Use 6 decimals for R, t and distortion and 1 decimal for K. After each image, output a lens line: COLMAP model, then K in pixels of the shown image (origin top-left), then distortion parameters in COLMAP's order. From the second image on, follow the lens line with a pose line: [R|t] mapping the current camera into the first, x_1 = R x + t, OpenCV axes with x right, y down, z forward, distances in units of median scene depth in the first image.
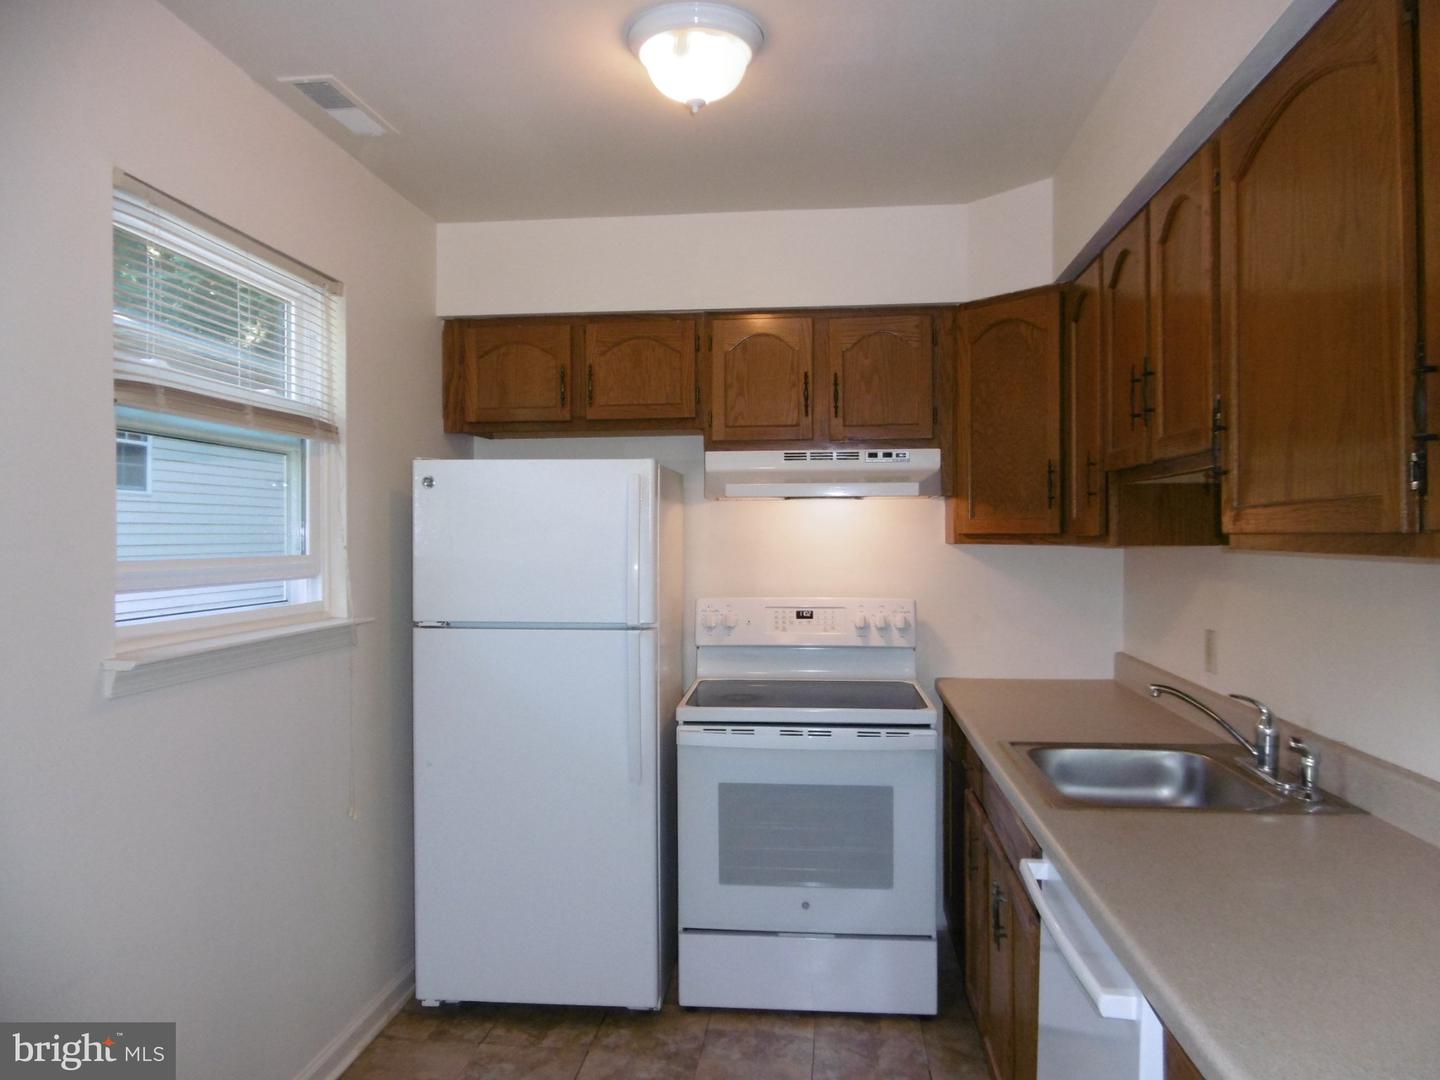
lens RADIAL K [[1019.7, 0, 720.7], [0, 1019.7, 541.5], [0, 0, 1]] dist [-0.012238, 0.013779]
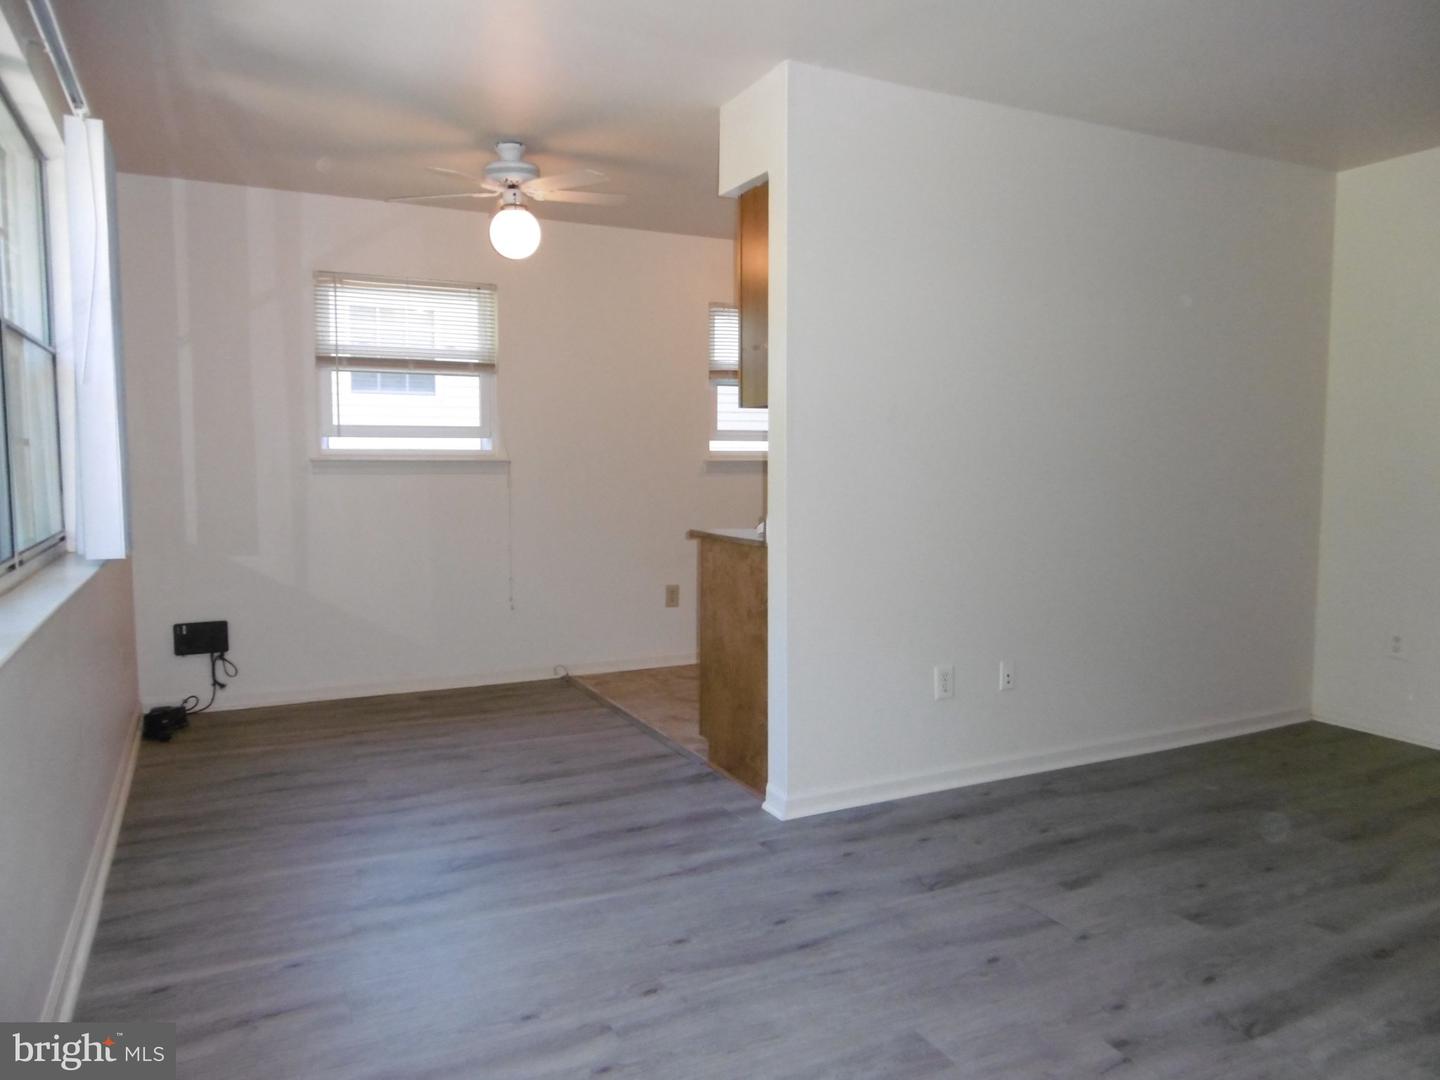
lens RADIAL K [[1019.7, 0, 715.3], [0, 1019.7, 532.8], [0, 0, 1]] dist [-0.012238, 0.013779]
pose [[0.532683, 0.065322, -0.843791, 1.326949], [-0.006245, 0.997293, 0.073263, 0.068784], [0.846292, -0.033756, 0.531649, -0.427374]]
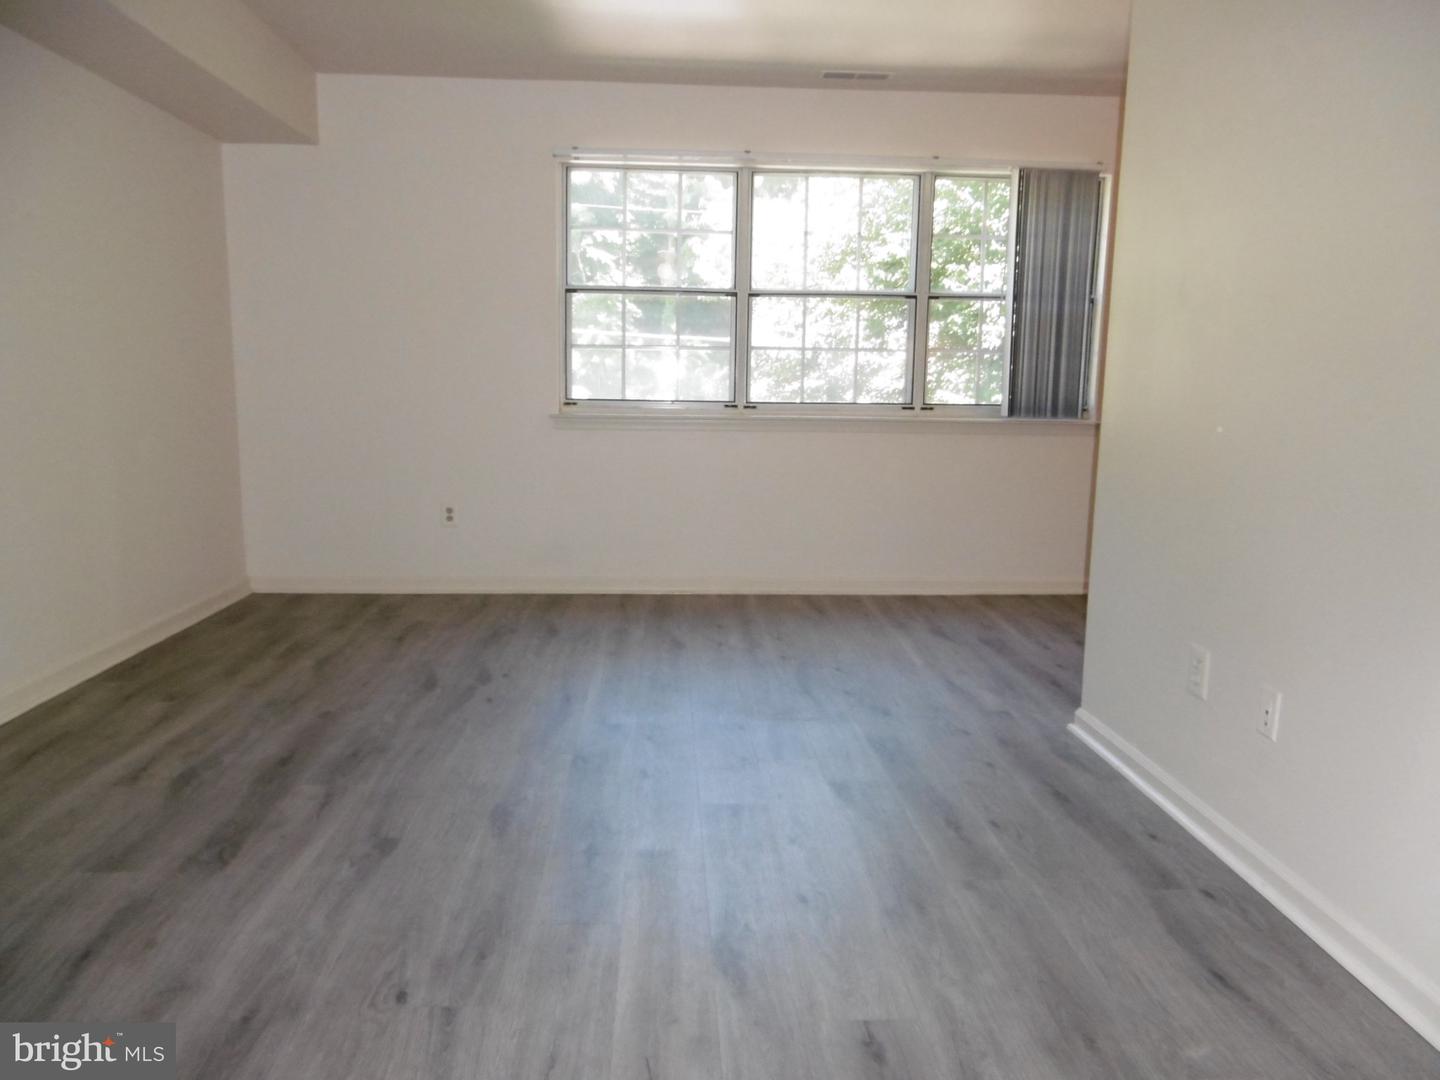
lens RADIAL K [[1019.7, 0, 723.0], [0, 1019.7, 541.9], [0, 0, 1]] dist [-0.012238, 0.013779]
pose [[-0.987469, 0.020800, -0.156437, 0.957196], [-0.005338, 0.986307, 0.164836, 0.097469], [0.157724, 0.163606, -0.973836, 1.222244]]
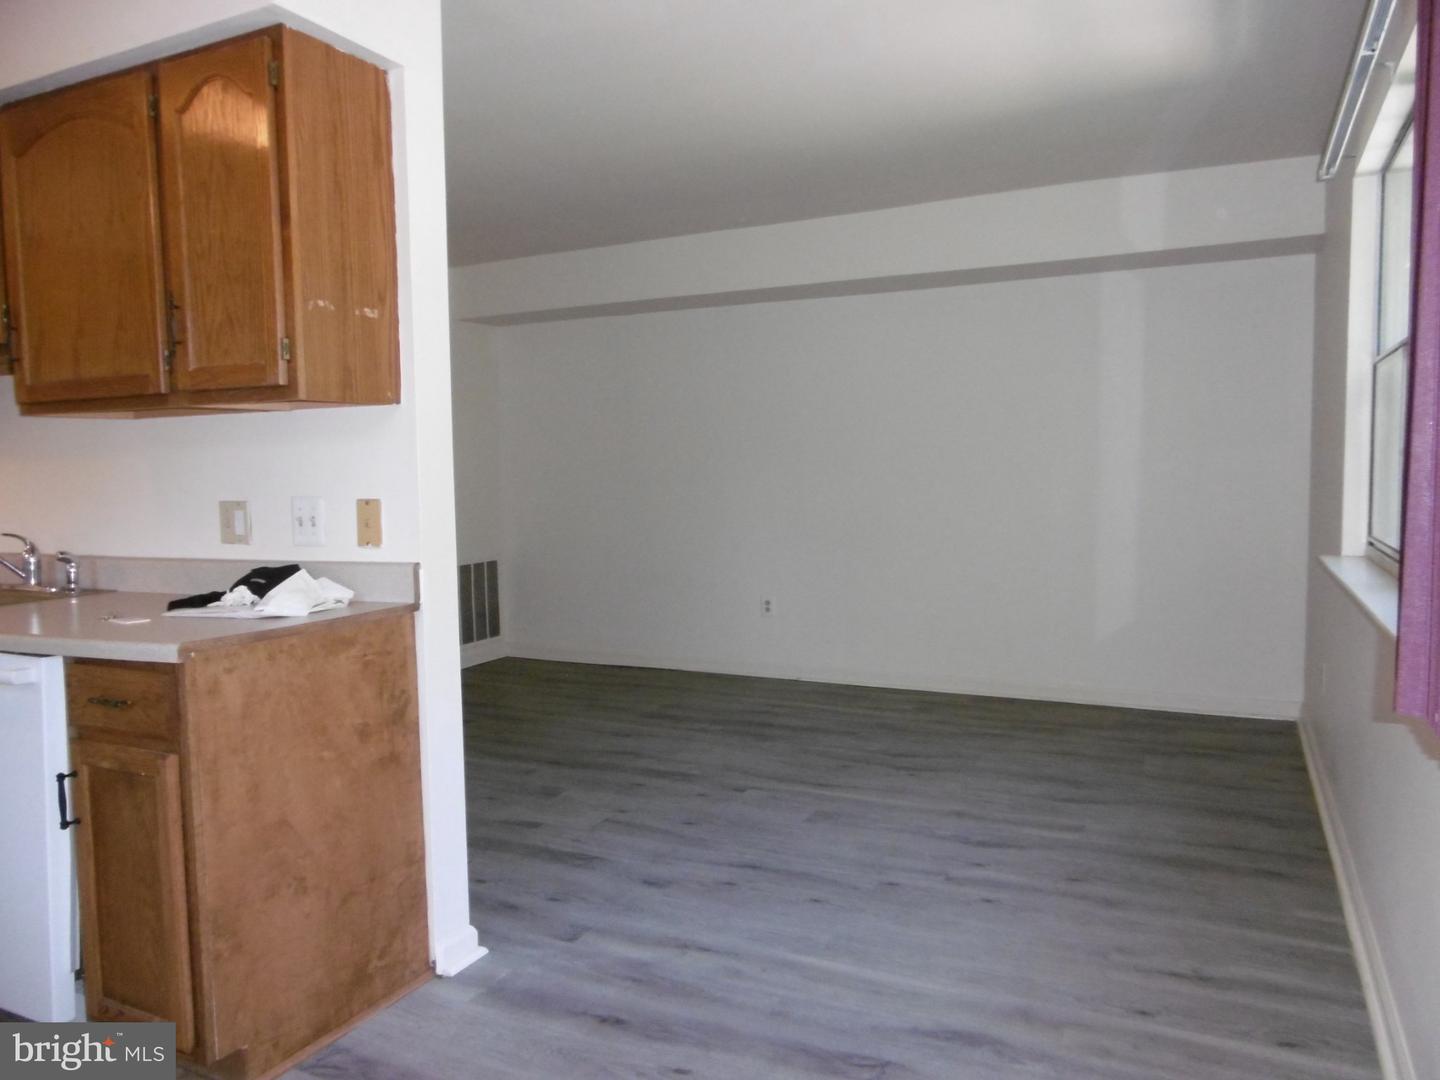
lens RADIAL K [[1019.7, 0, 723.9], [0, 1019.7, 539.8], [0, 0, 1]] dist [-0.012238, 0.013779]
pose [[0.346490, -0.065734, 0.935748, -0.309644], [0.019813, 0.997832, 0.062759, 0.067902], [-0.937845, -0.003206, 0.347041, -0.261571]]
